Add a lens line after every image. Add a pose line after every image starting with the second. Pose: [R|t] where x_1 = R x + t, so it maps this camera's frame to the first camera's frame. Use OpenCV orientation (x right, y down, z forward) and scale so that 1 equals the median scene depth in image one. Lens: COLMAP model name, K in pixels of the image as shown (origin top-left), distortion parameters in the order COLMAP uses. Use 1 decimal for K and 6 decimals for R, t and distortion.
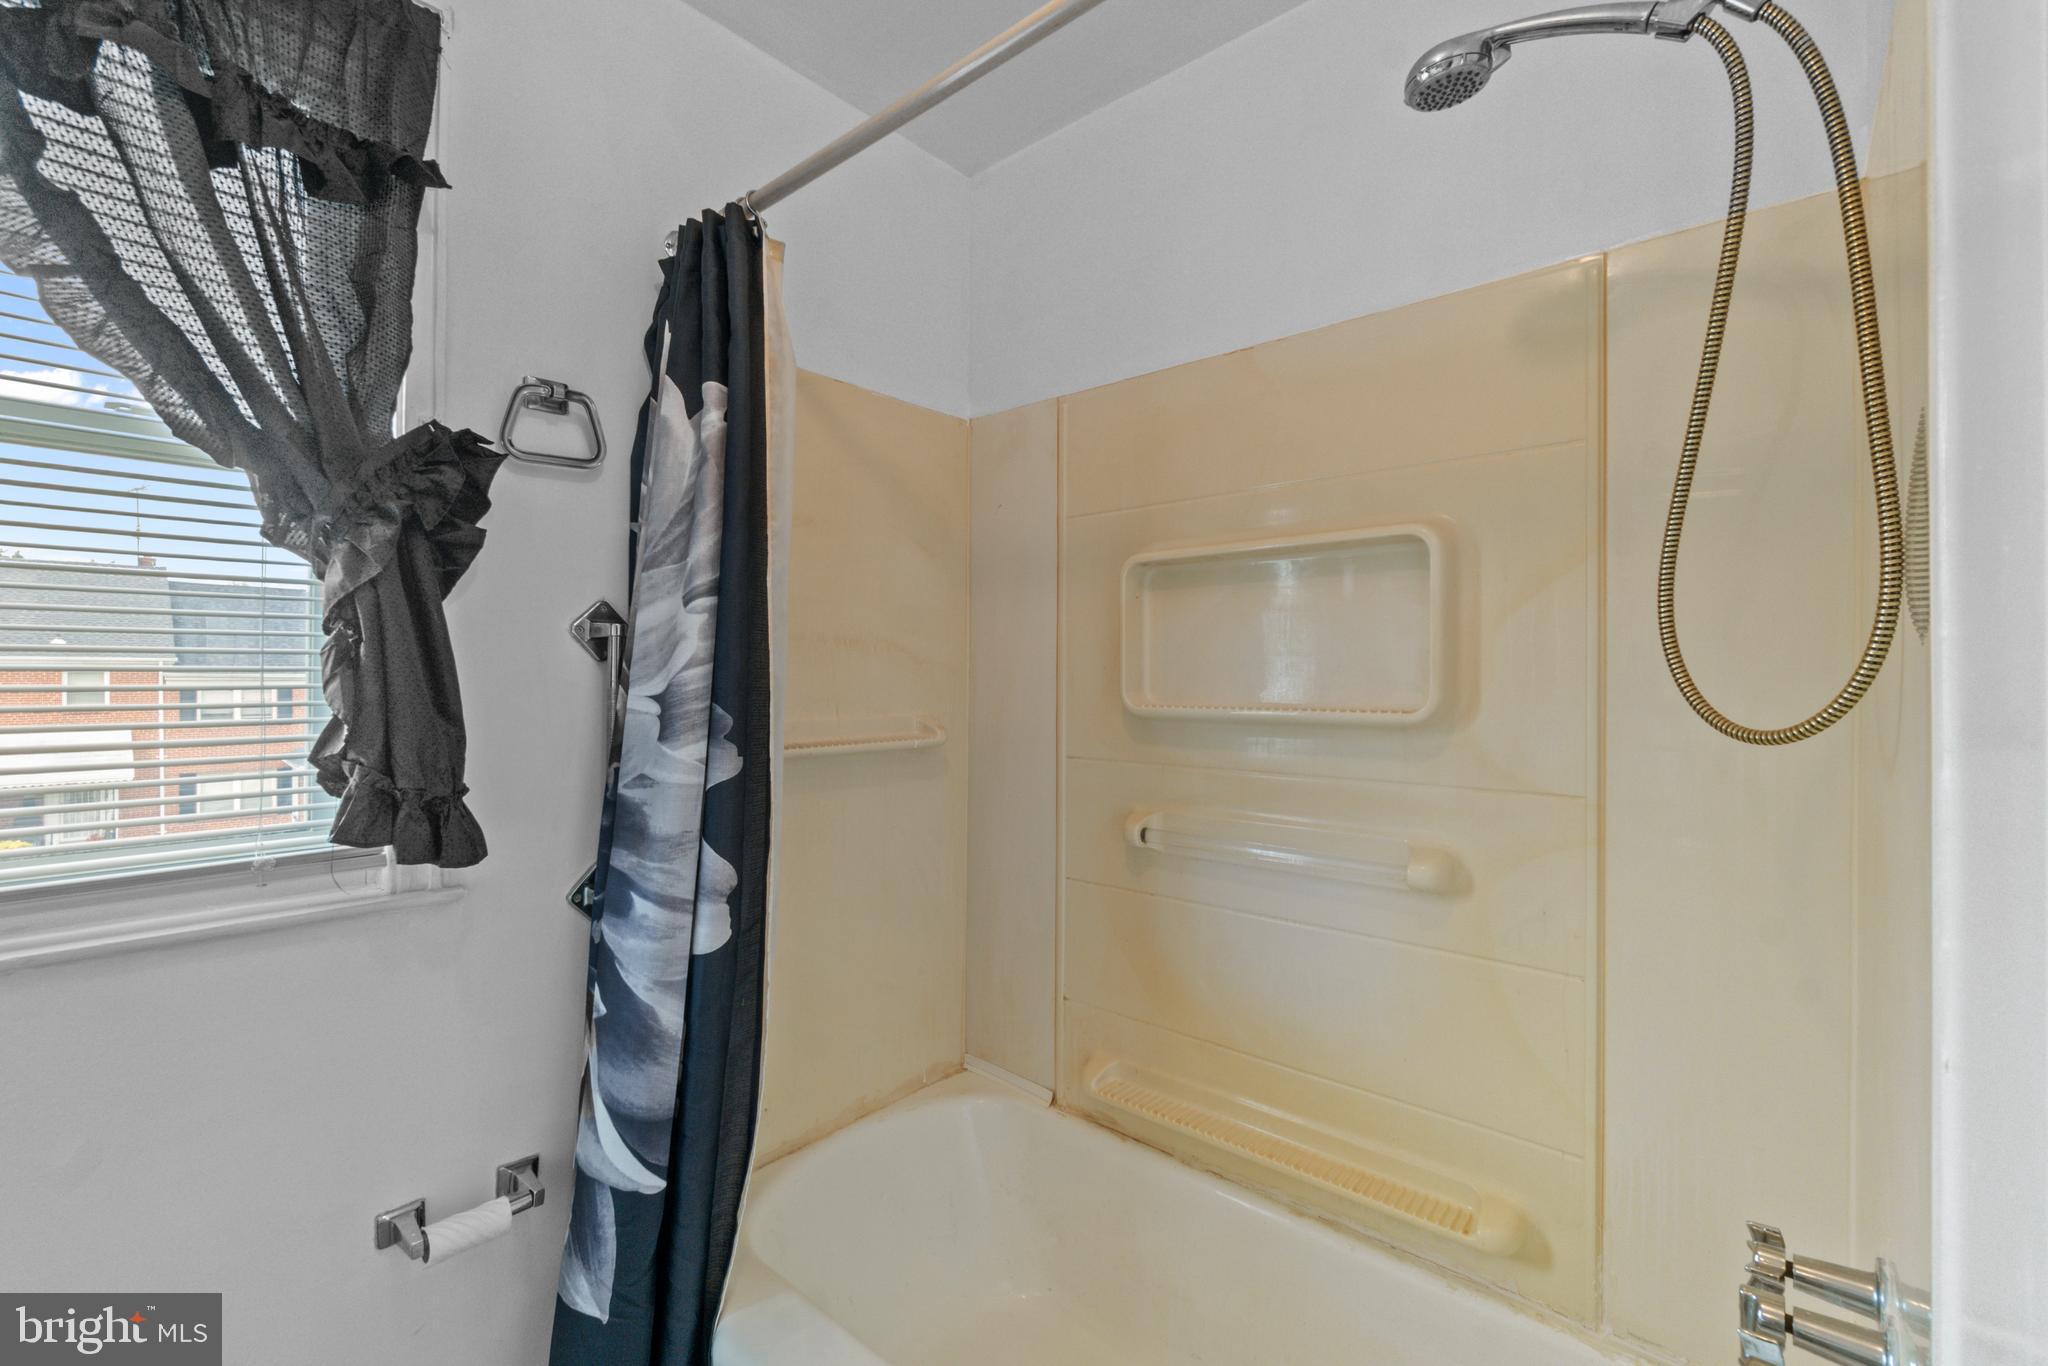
lens RADIAL K [[886.6, 0, 1017.7], [0, 886.6, 676.6], [0, 0, 1]] dist [-0.004943, 0.000151]
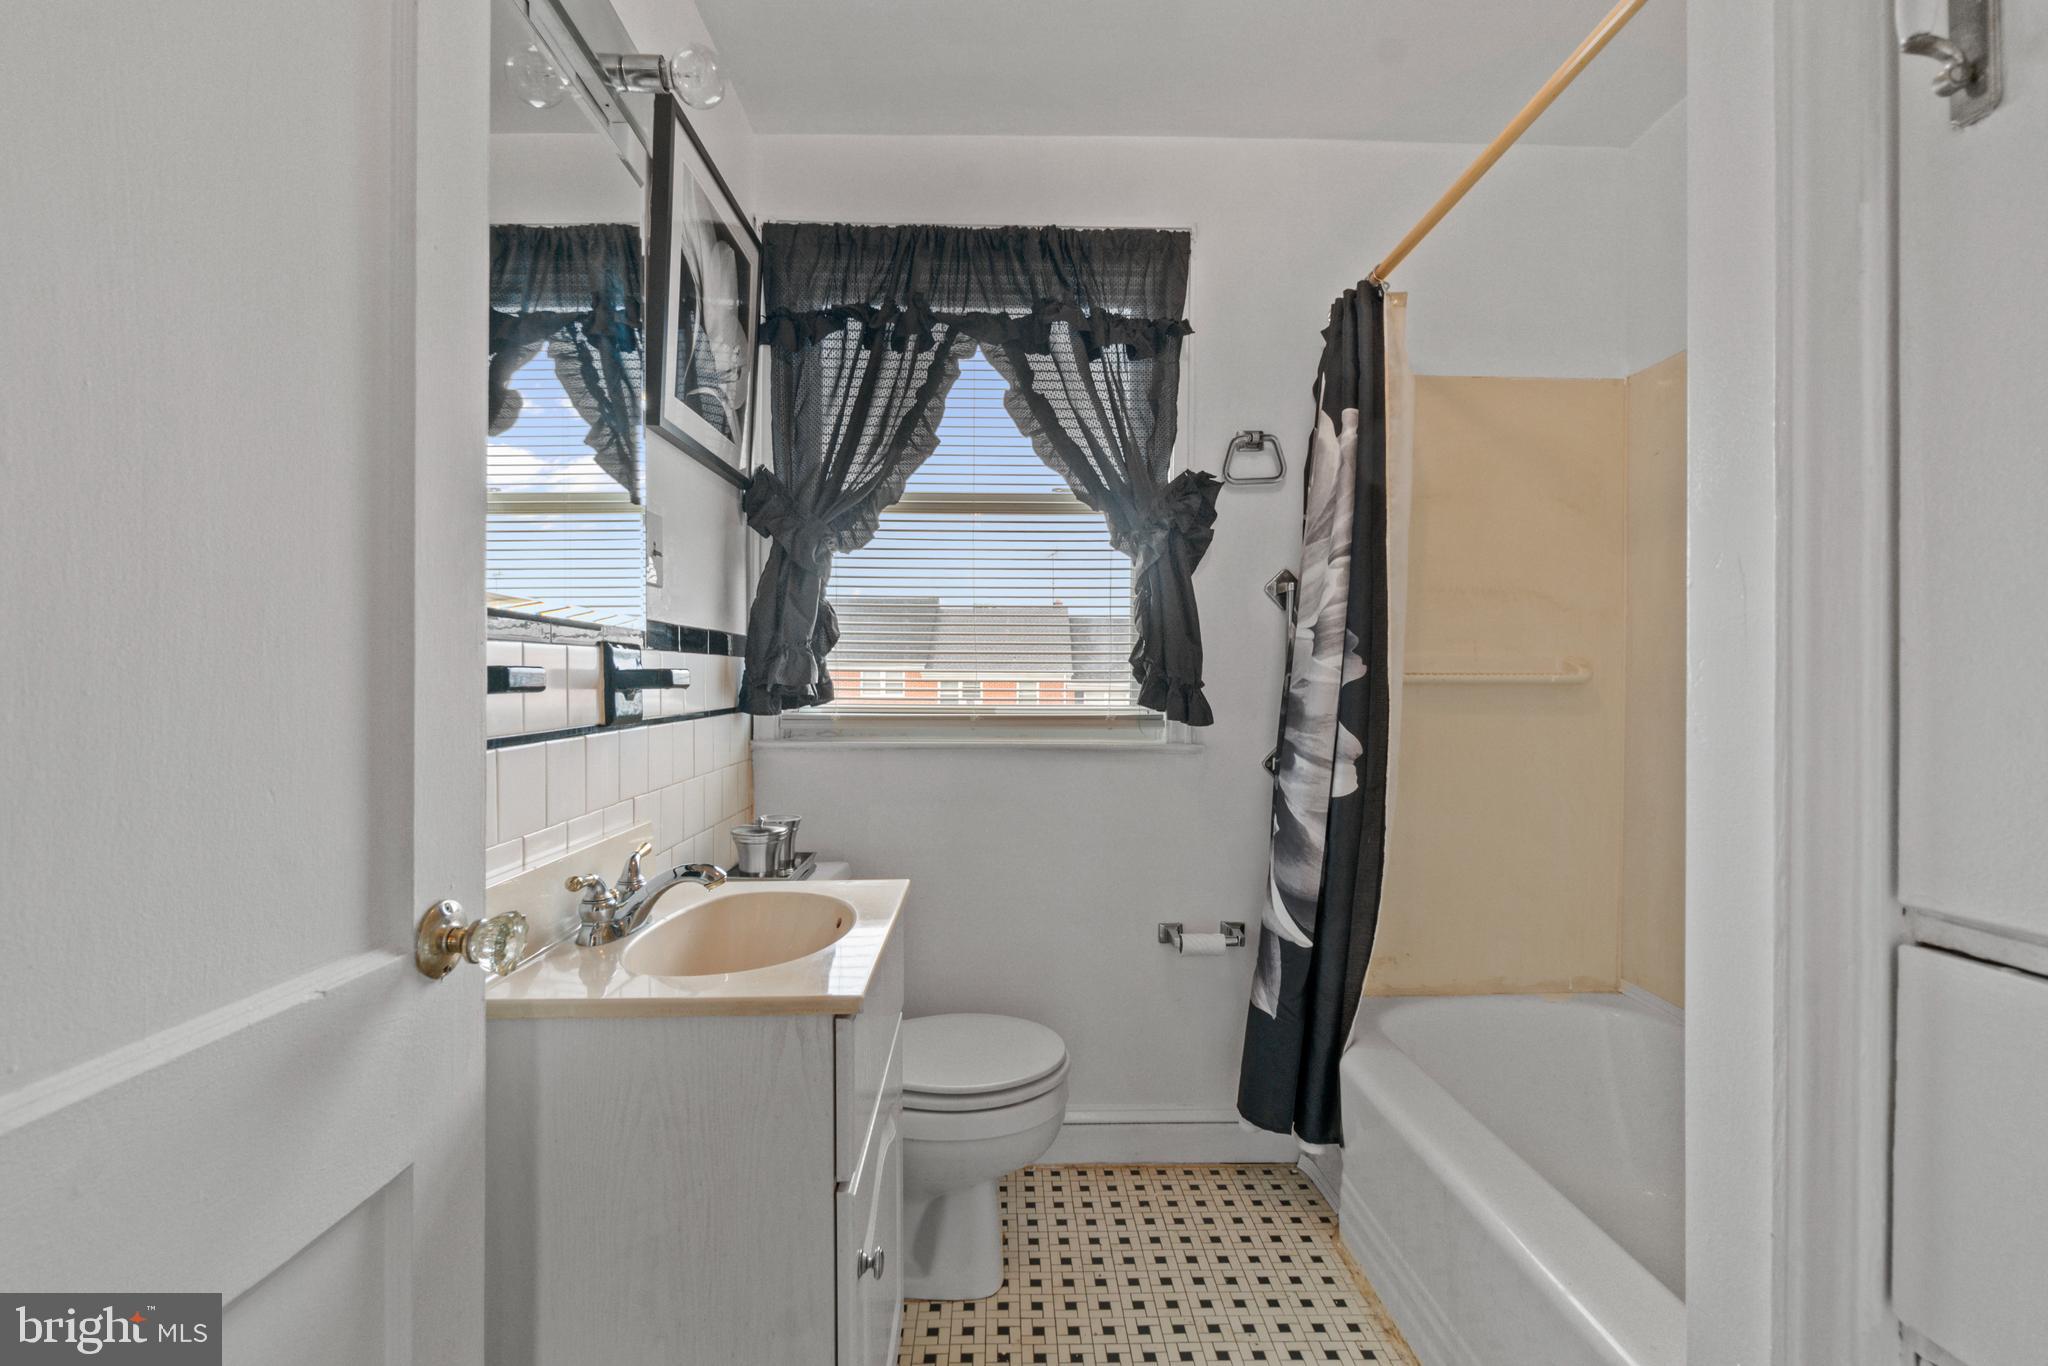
lens RADIAL K [[886.6, 0, 1019.1], [0, 886.6, 684.1], [0, 0, 1]] dist [-0.004943, 0.000151]
pose [[0.681394, -0.004107, -0.731905, 0.368943], [-0.001576, 0.999974, -0.007079, 0.137777], [0.731915, 0.005977, 0.681369, -0.402528]]
